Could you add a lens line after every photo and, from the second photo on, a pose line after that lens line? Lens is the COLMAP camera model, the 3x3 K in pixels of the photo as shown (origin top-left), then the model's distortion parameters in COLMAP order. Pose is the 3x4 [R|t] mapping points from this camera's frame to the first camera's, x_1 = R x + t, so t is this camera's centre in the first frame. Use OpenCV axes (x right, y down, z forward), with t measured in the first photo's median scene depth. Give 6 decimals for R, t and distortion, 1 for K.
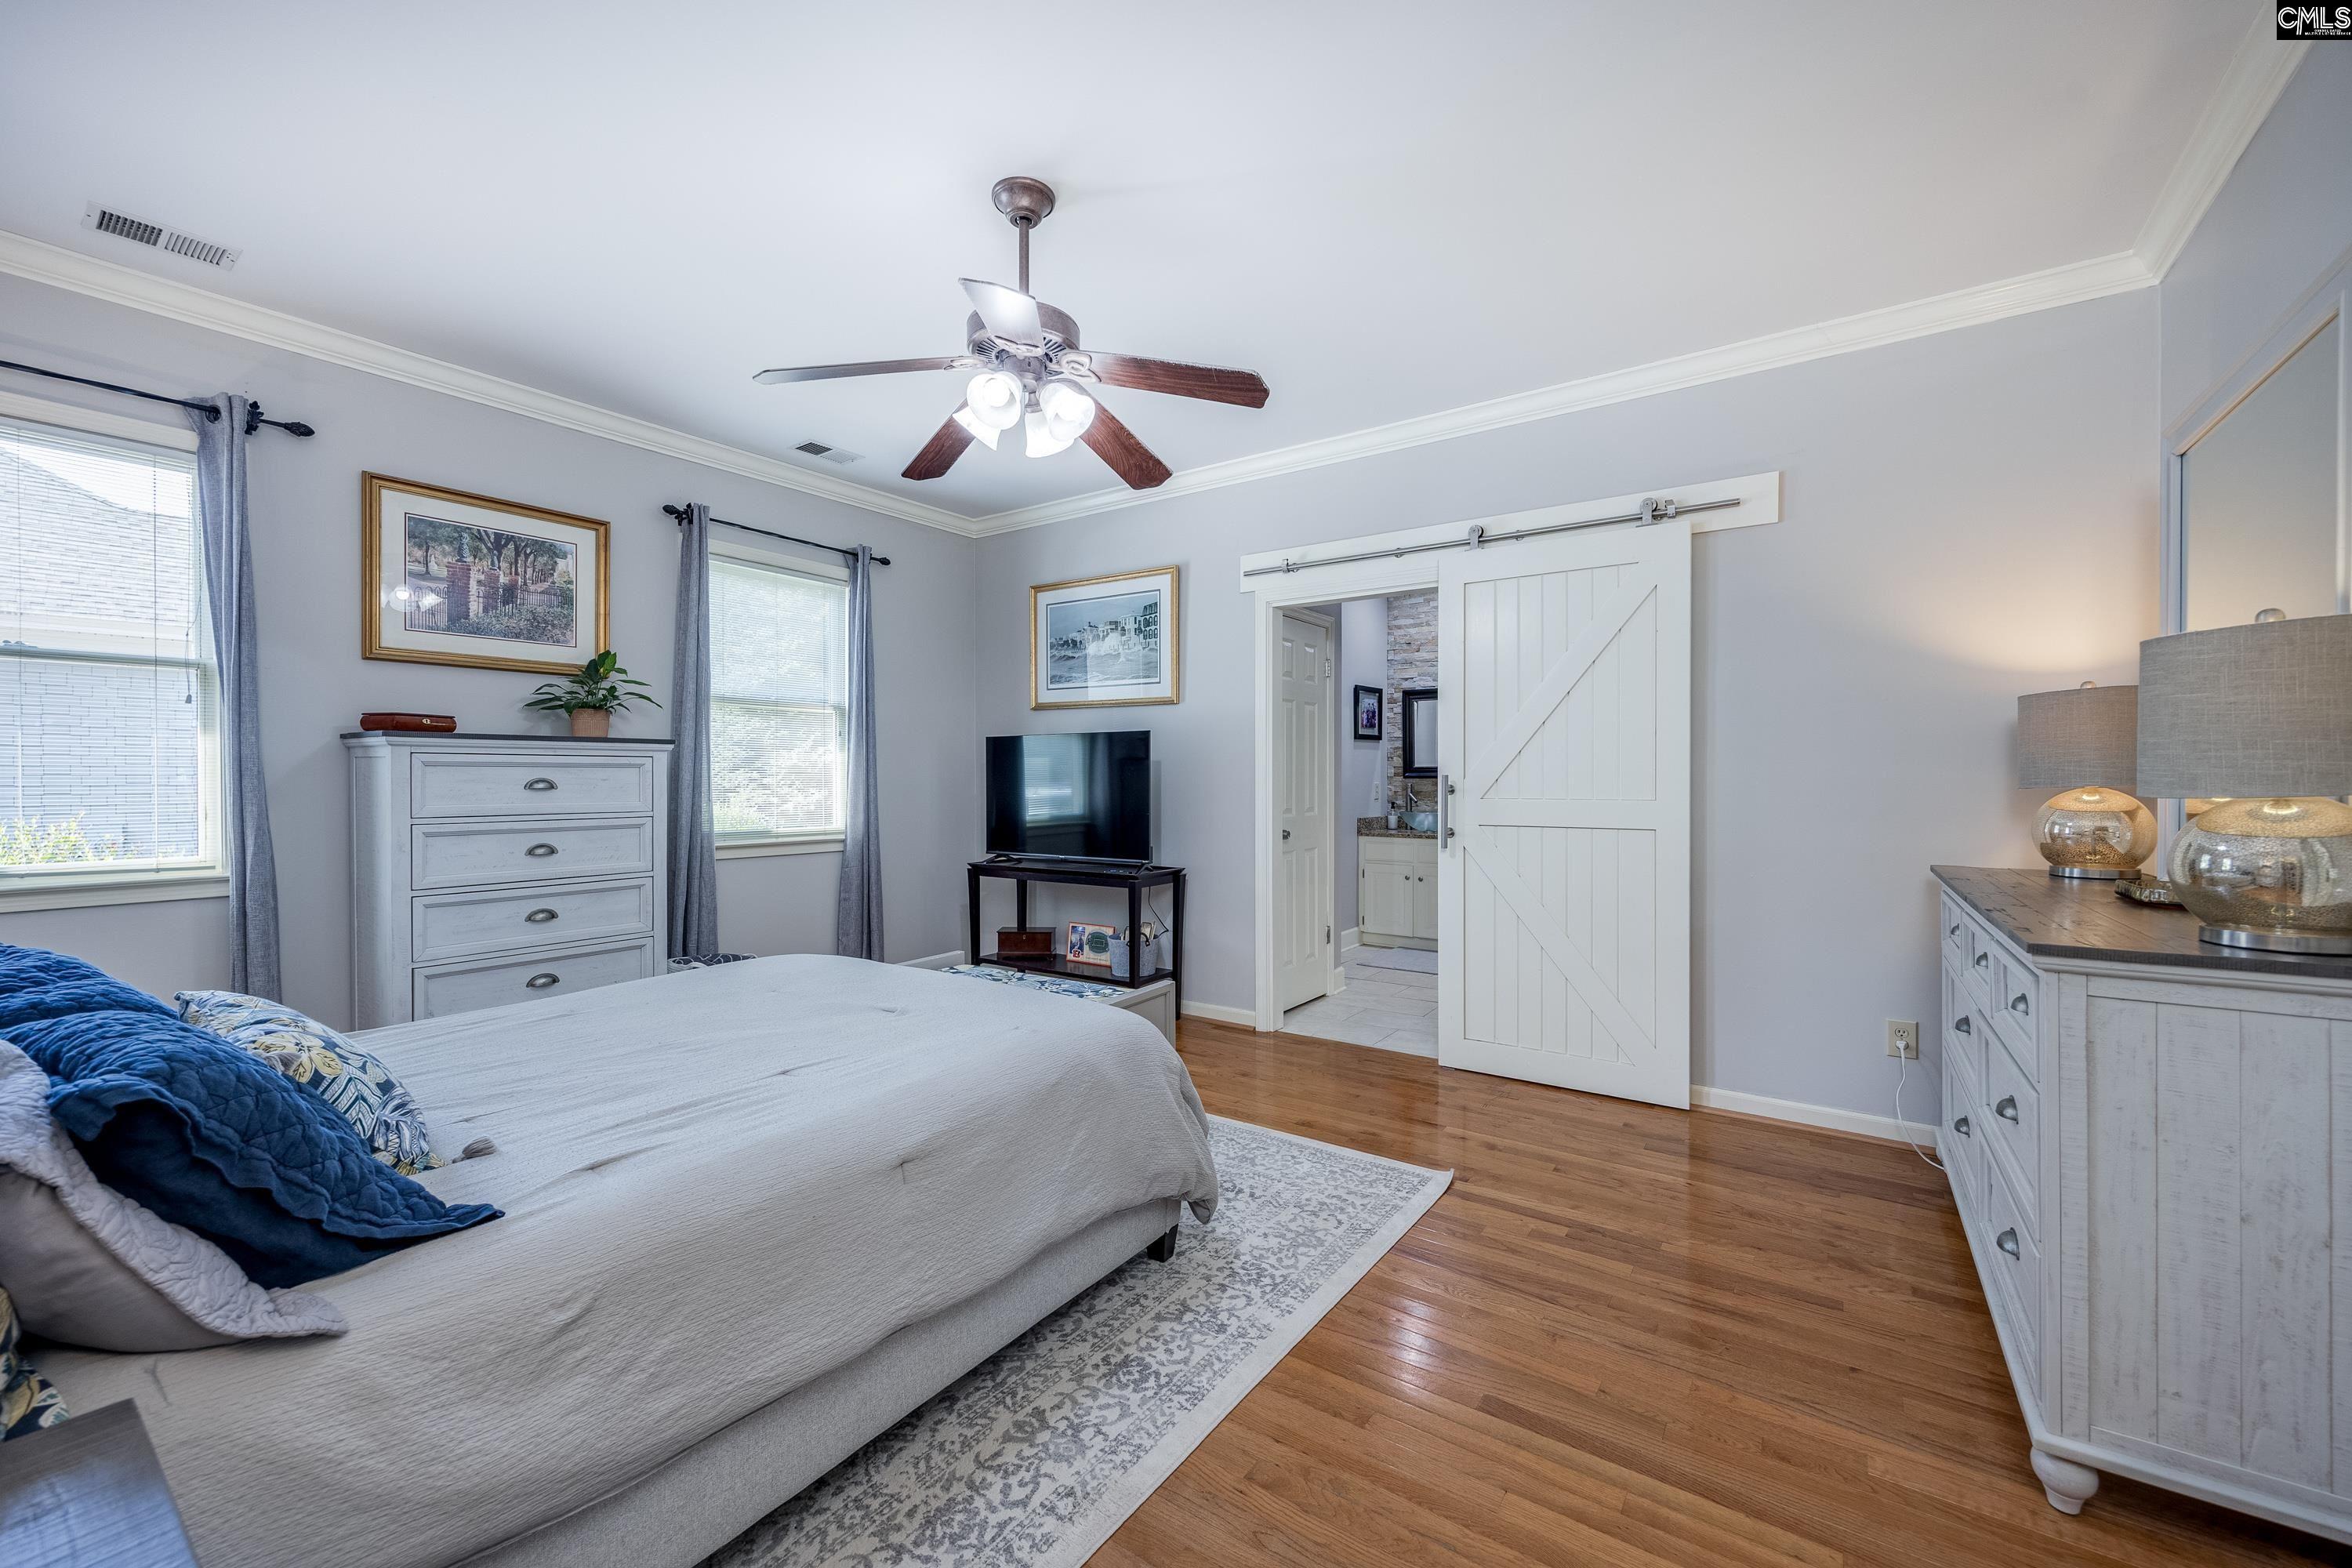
lens RADIAL K [[894.2, 0, 1176.0], [0, 894.2, 784.0], [0, 0, 1]] dist [-0.001025, 0.000012]
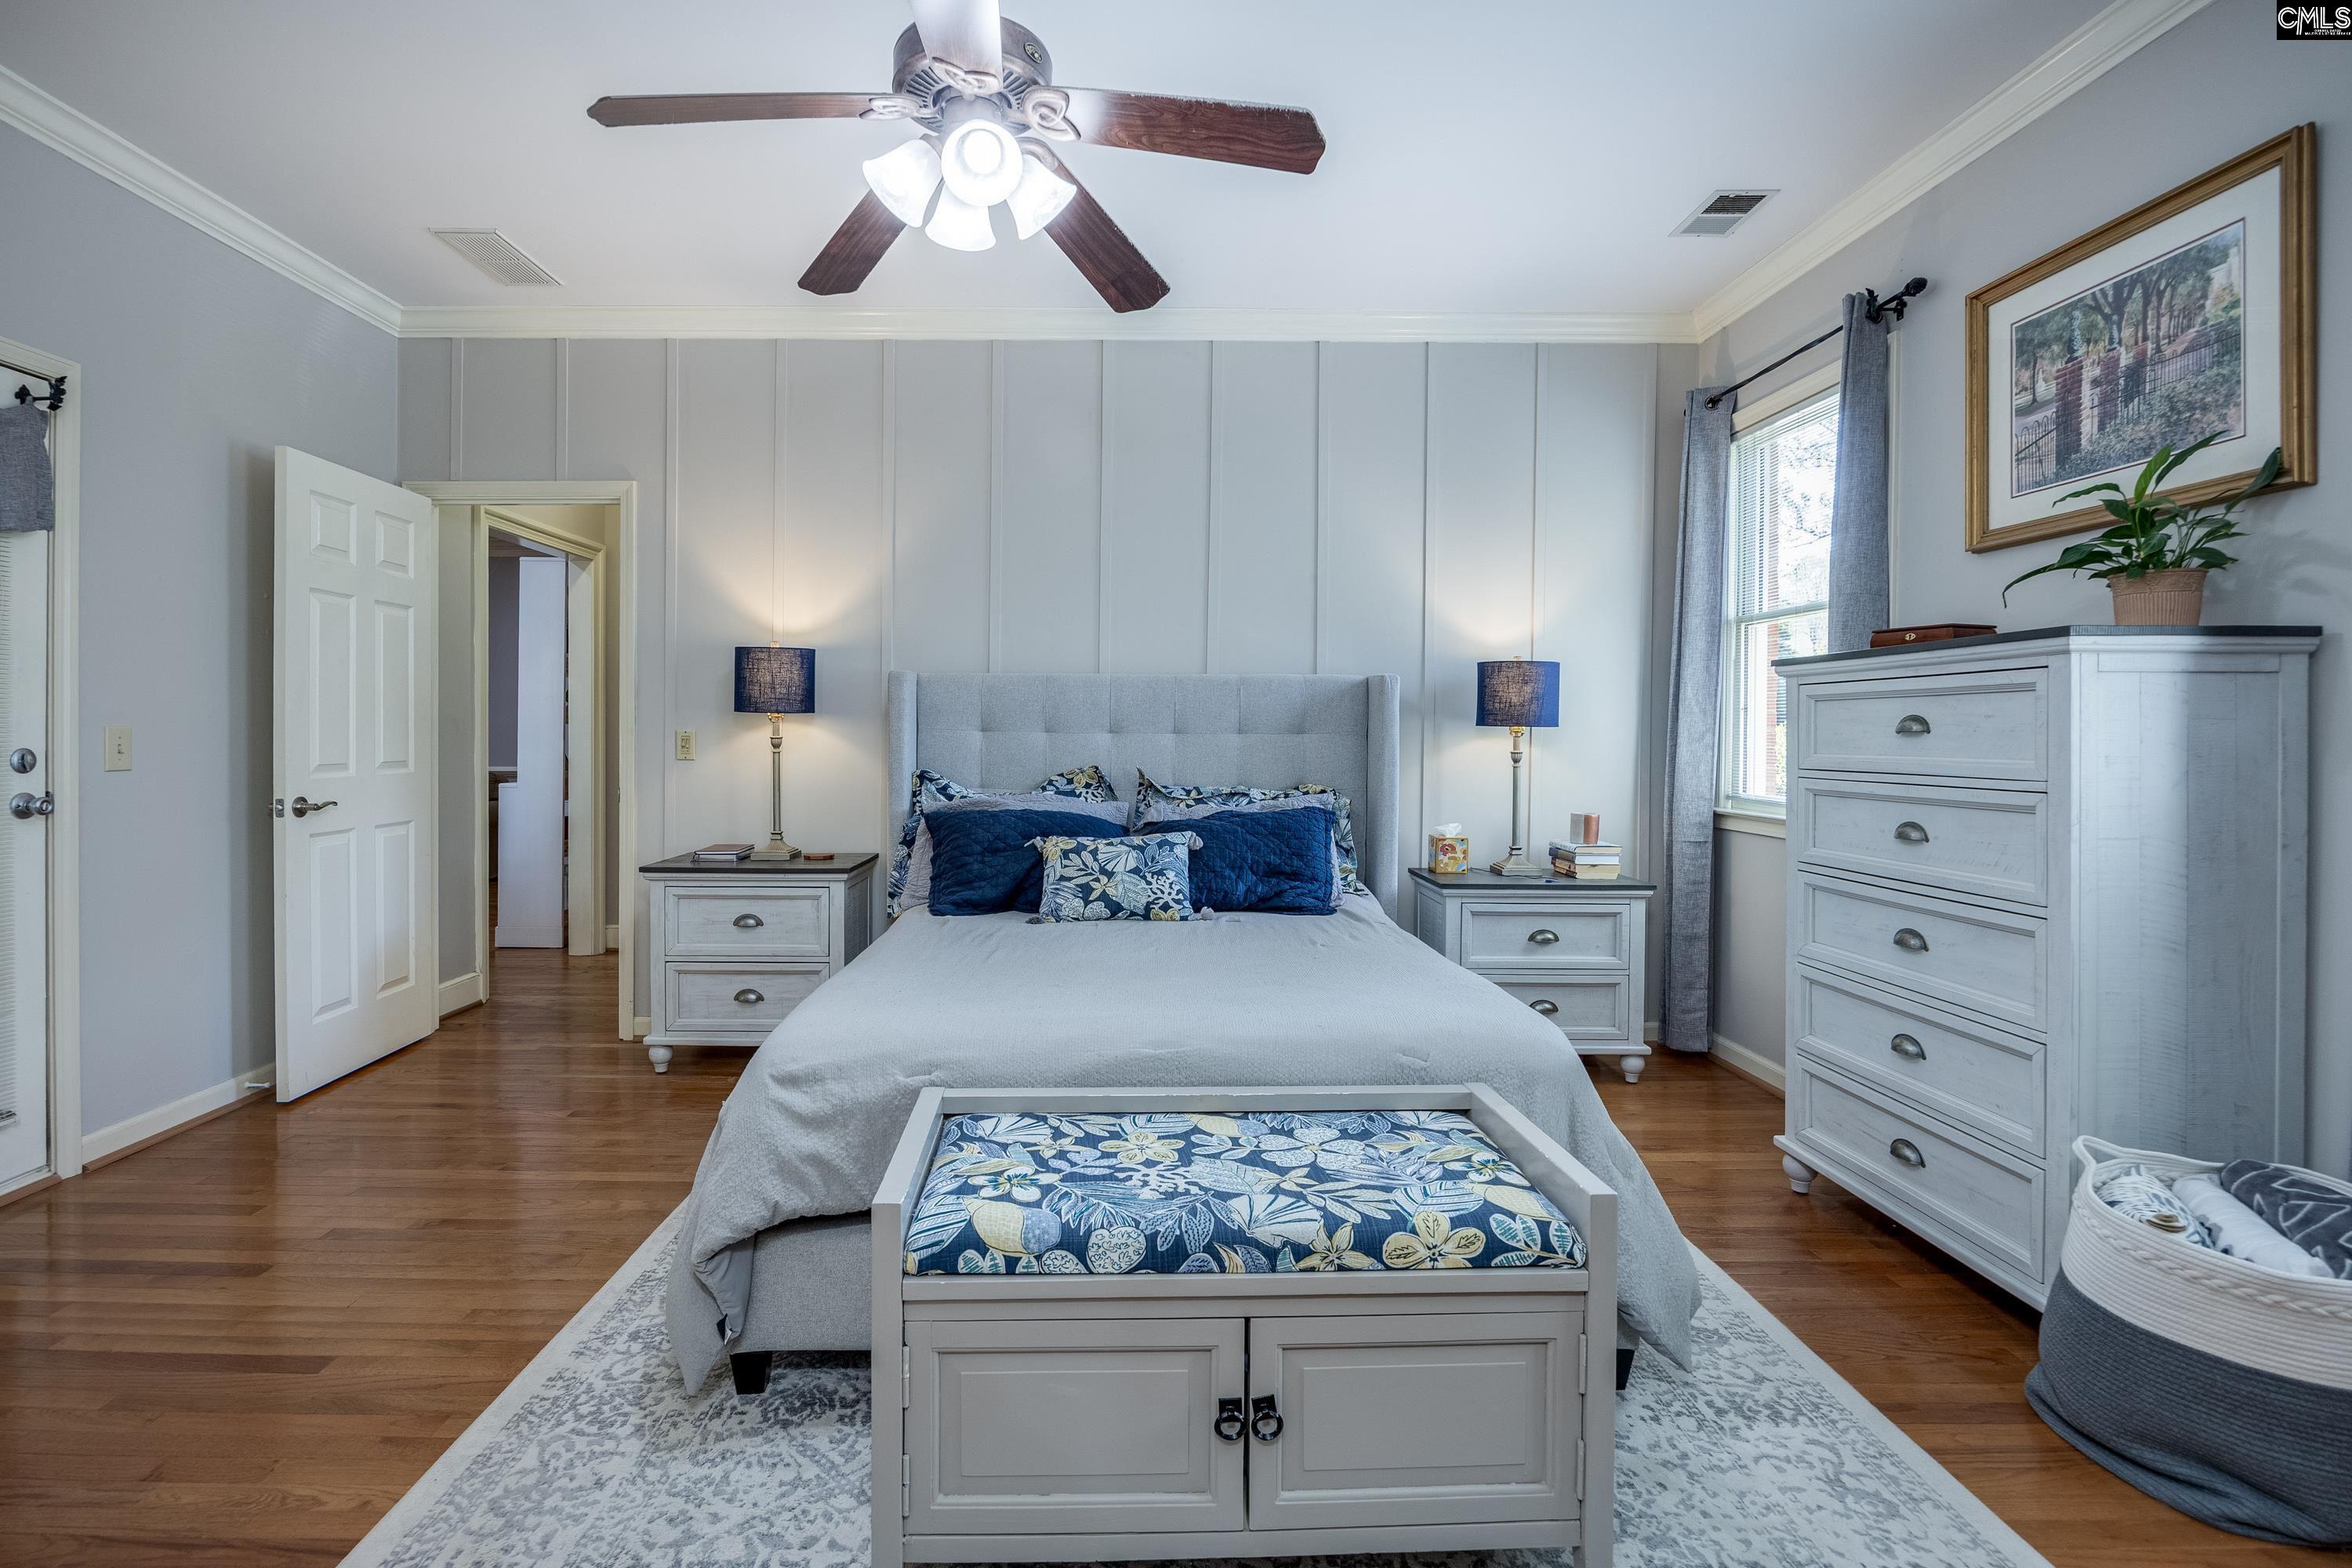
lens RADIAL K [[1163.9, 0, 1131.0], [0, 1163.9, 730.9], [0, 0, 1]] dist [-0.006963, 0.000747]
pose [[-0.823361, -0.003042, -0.567510, 0.168083], [-0.007105, 0.999963, 0.004949, 0.003816], [0.567474, 0.008107, -0.823351, 1.245793]]
